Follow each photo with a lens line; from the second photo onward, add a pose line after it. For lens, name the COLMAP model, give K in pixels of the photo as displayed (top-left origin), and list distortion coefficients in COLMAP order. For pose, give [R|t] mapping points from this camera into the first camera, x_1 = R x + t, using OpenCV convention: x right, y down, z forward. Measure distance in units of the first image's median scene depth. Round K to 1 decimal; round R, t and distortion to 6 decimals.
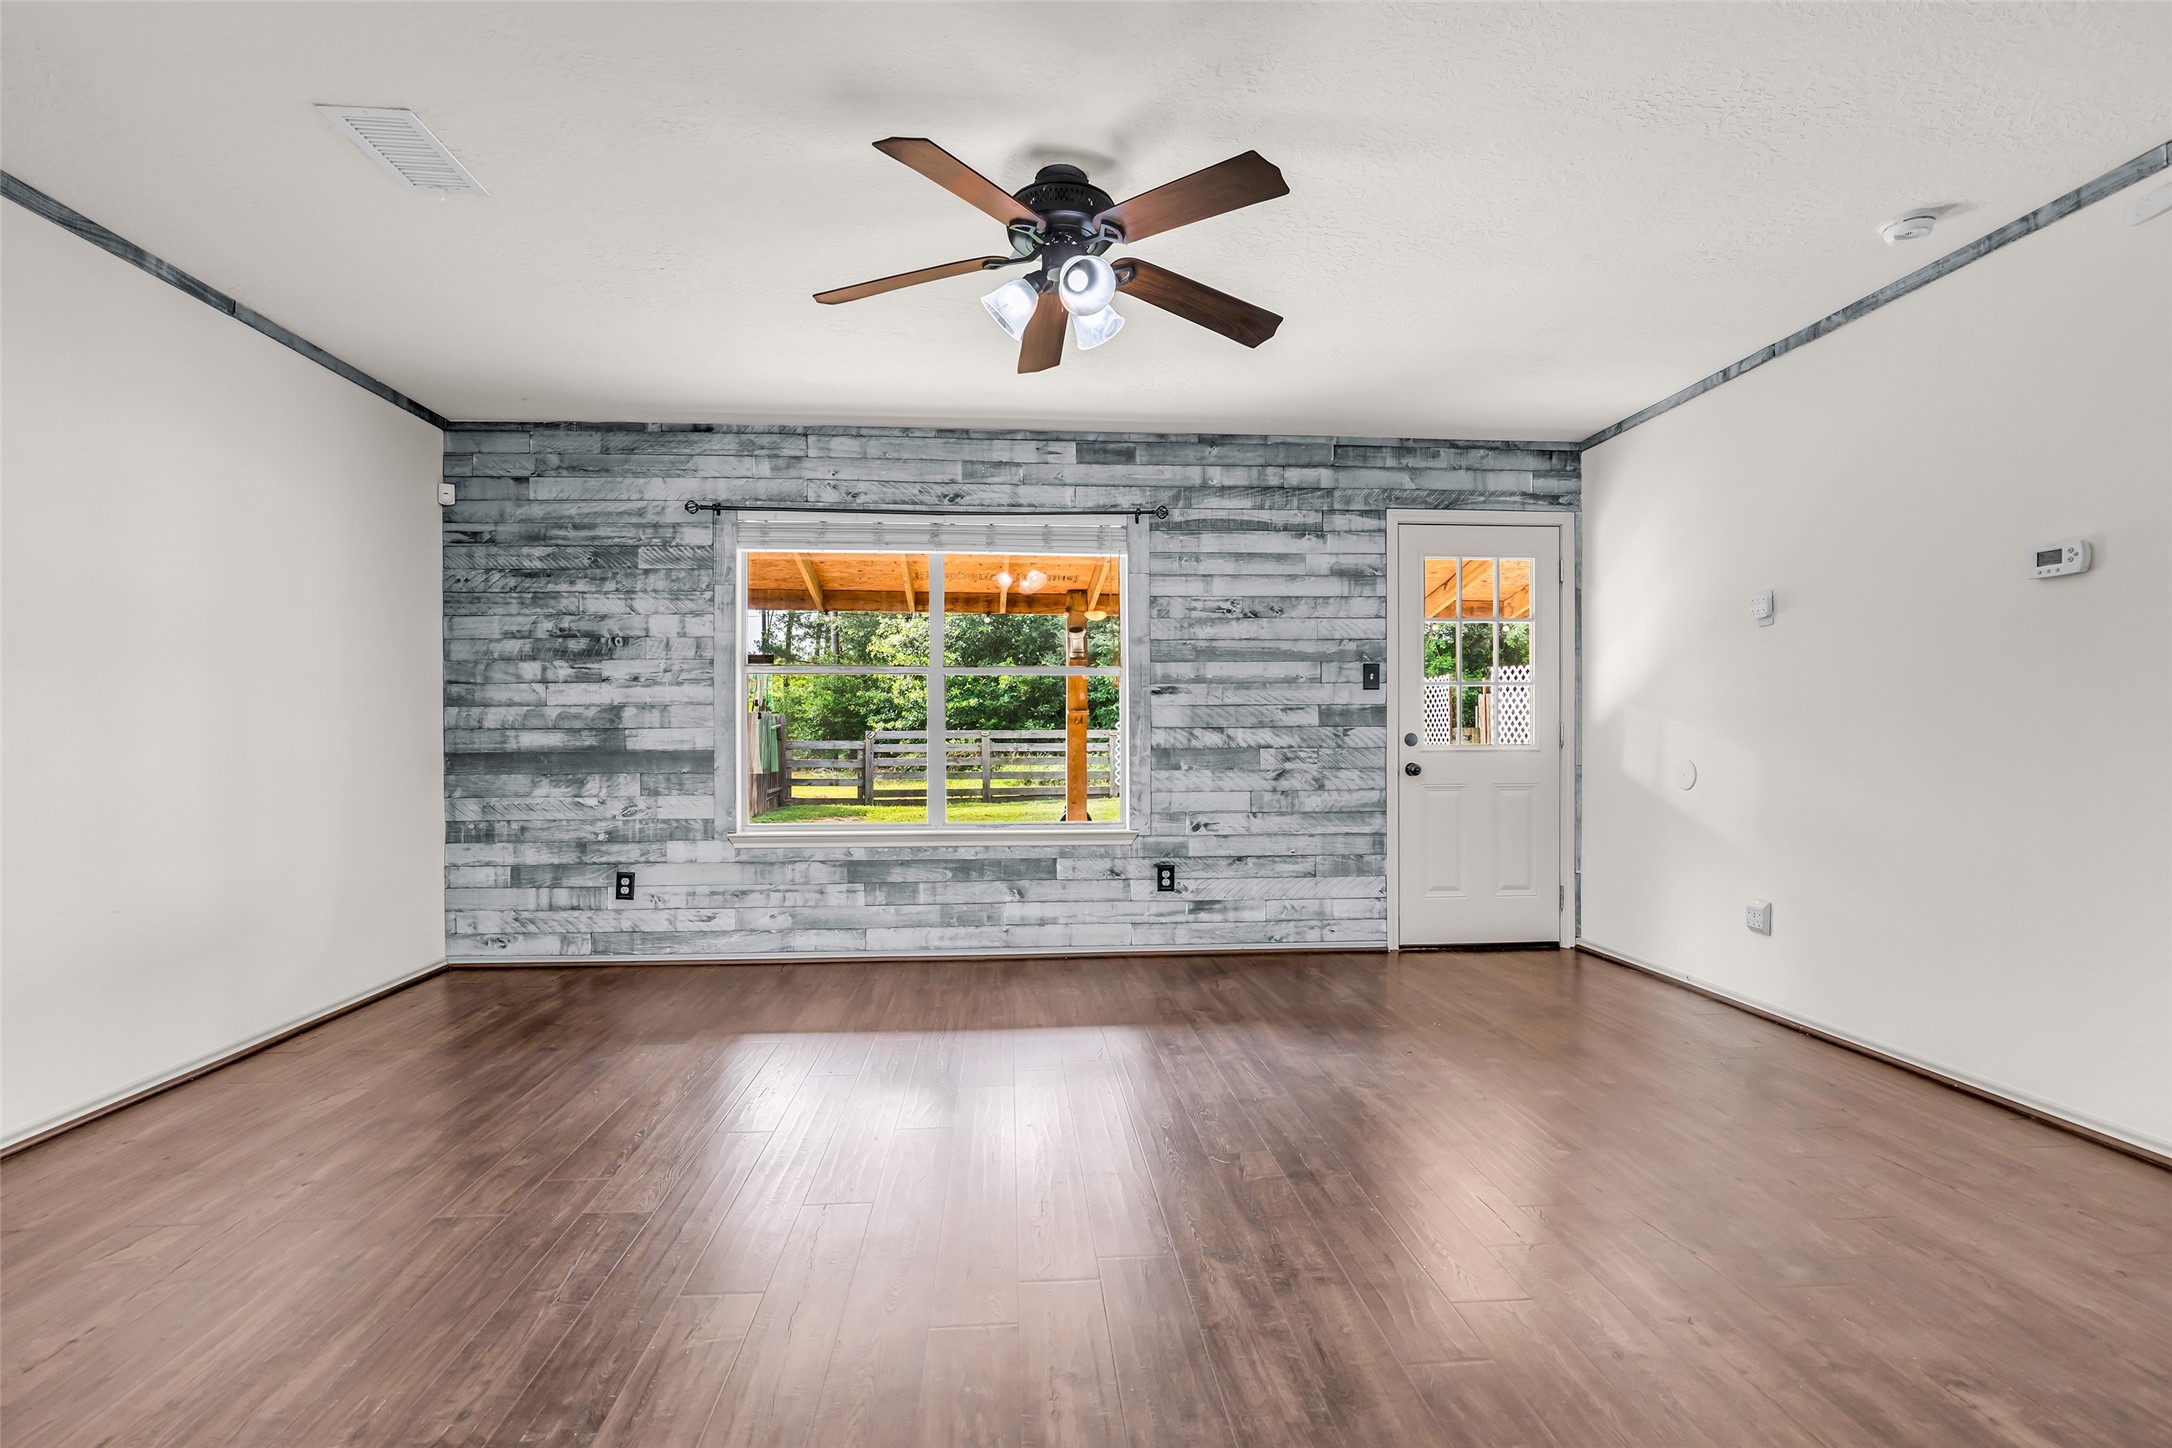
lens RADIAL K [[999.6, 0, 1083.3], [0, 999.6, 739.1], [0, 0, 1]] dist [-0.016669, 0.005022]
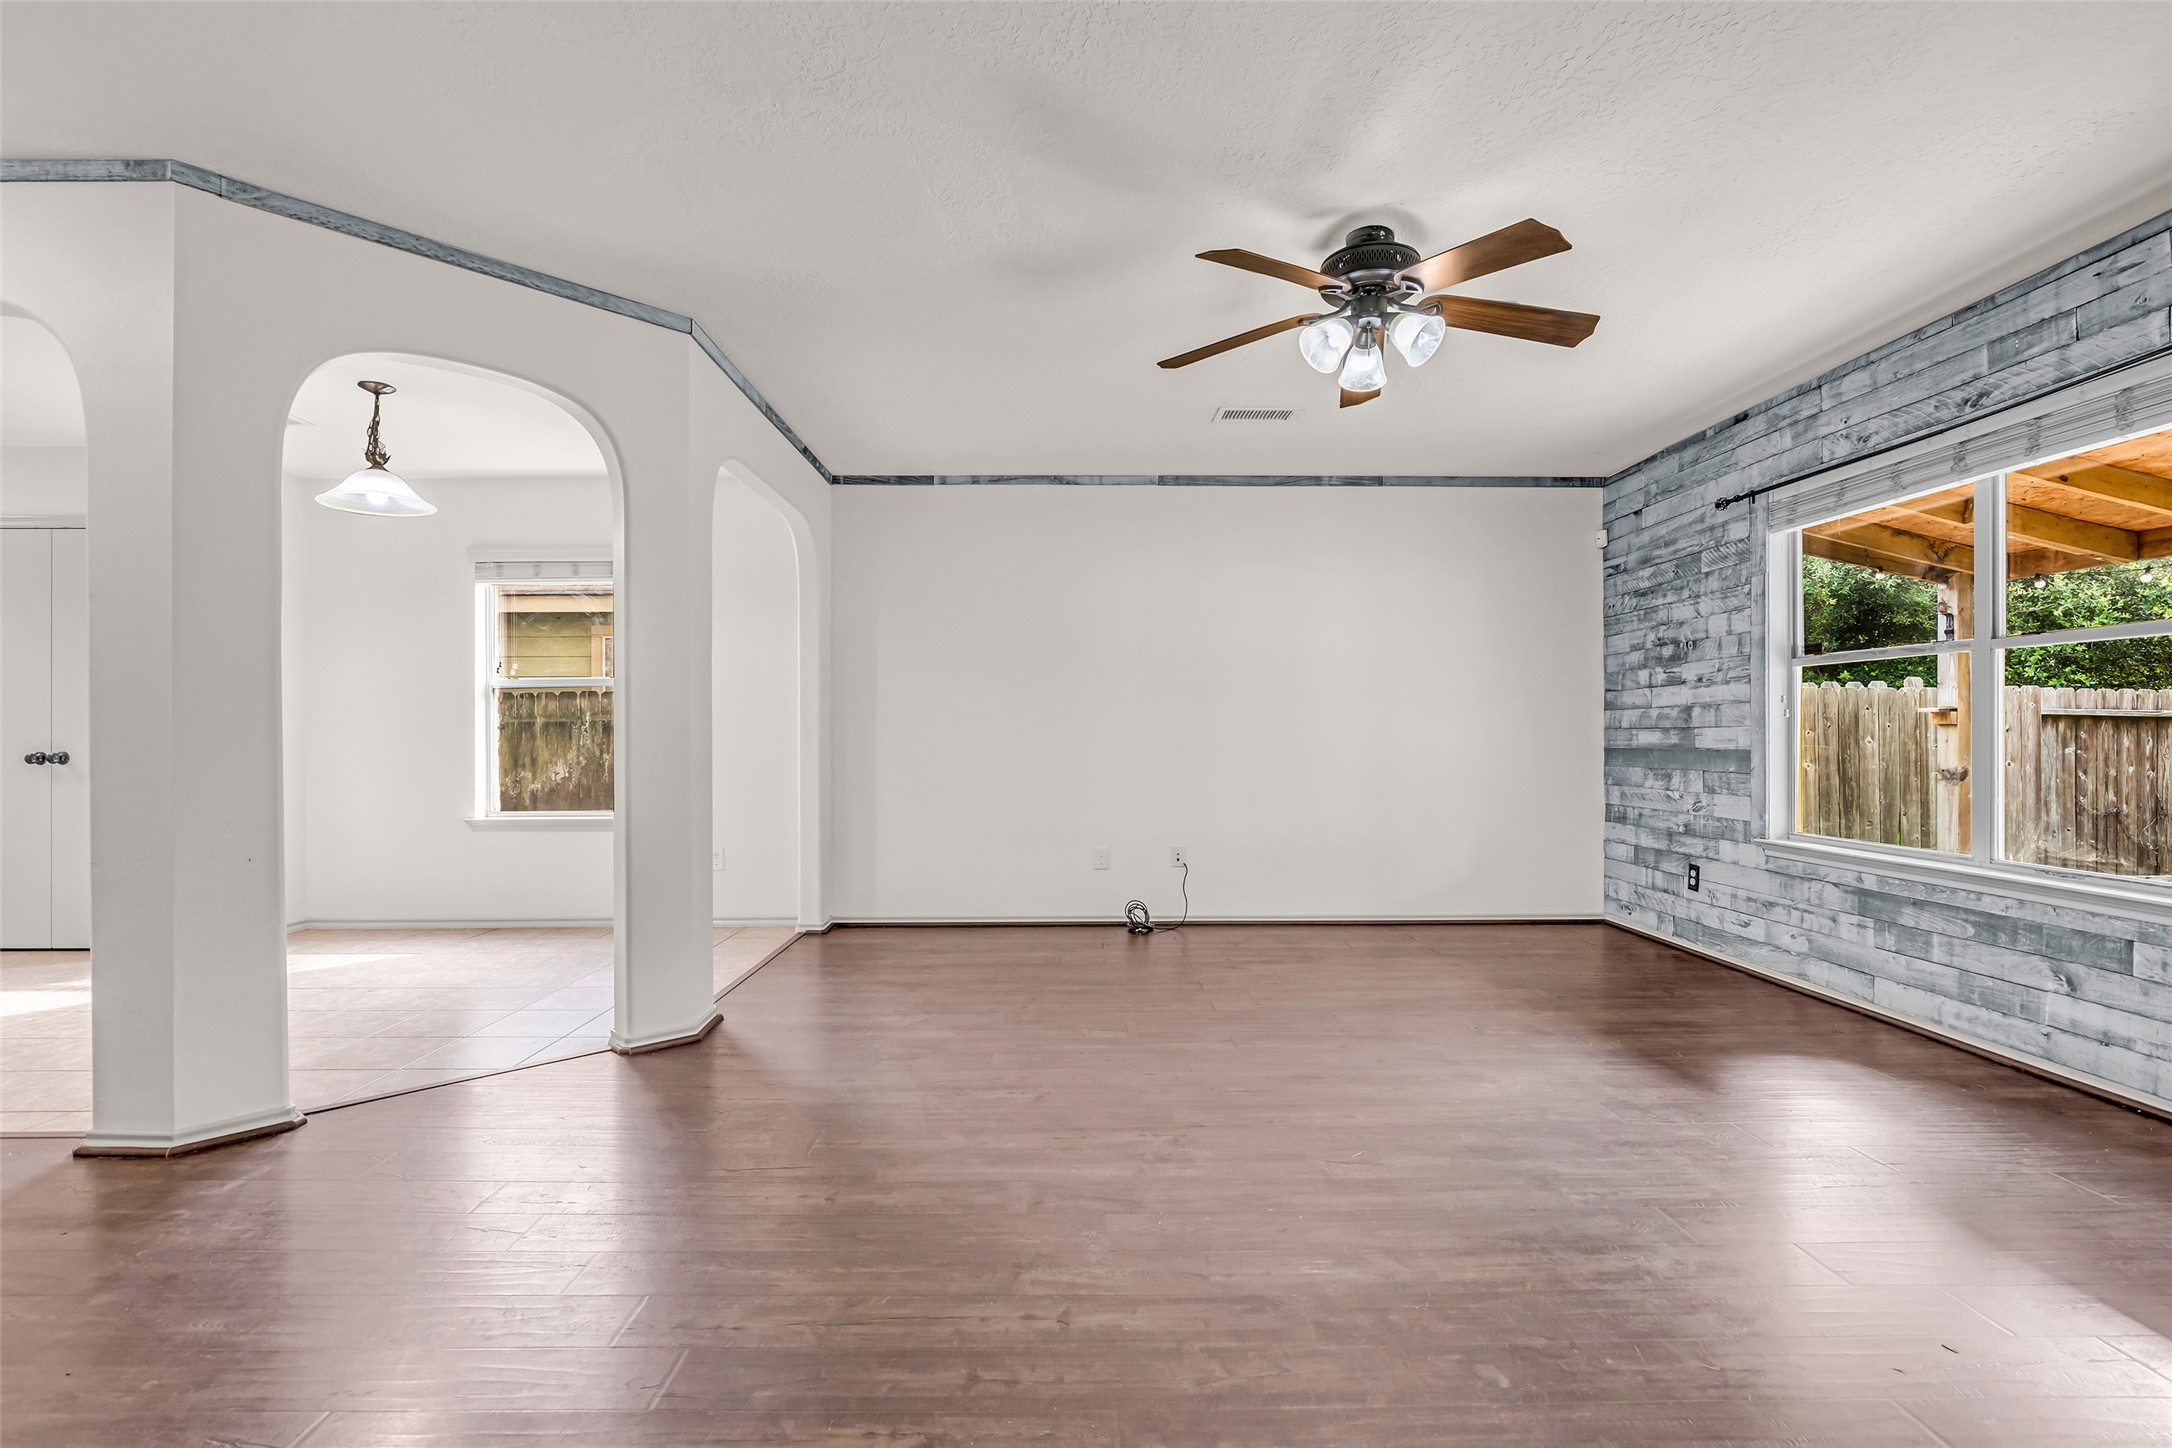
lens RADIAL K [[999.6, 0, 1076.2], [0, 999.6, 735.3], [0, 0, 1]] dist [-0.016669, 0.005022]
pose [[-0.062169, 0.003756, -0.998059, 0.620477], [-0.003715, 0.999985, 0.003995, -0.004179], [0.998059, 0.003956, -0.062154, 0.413178]]
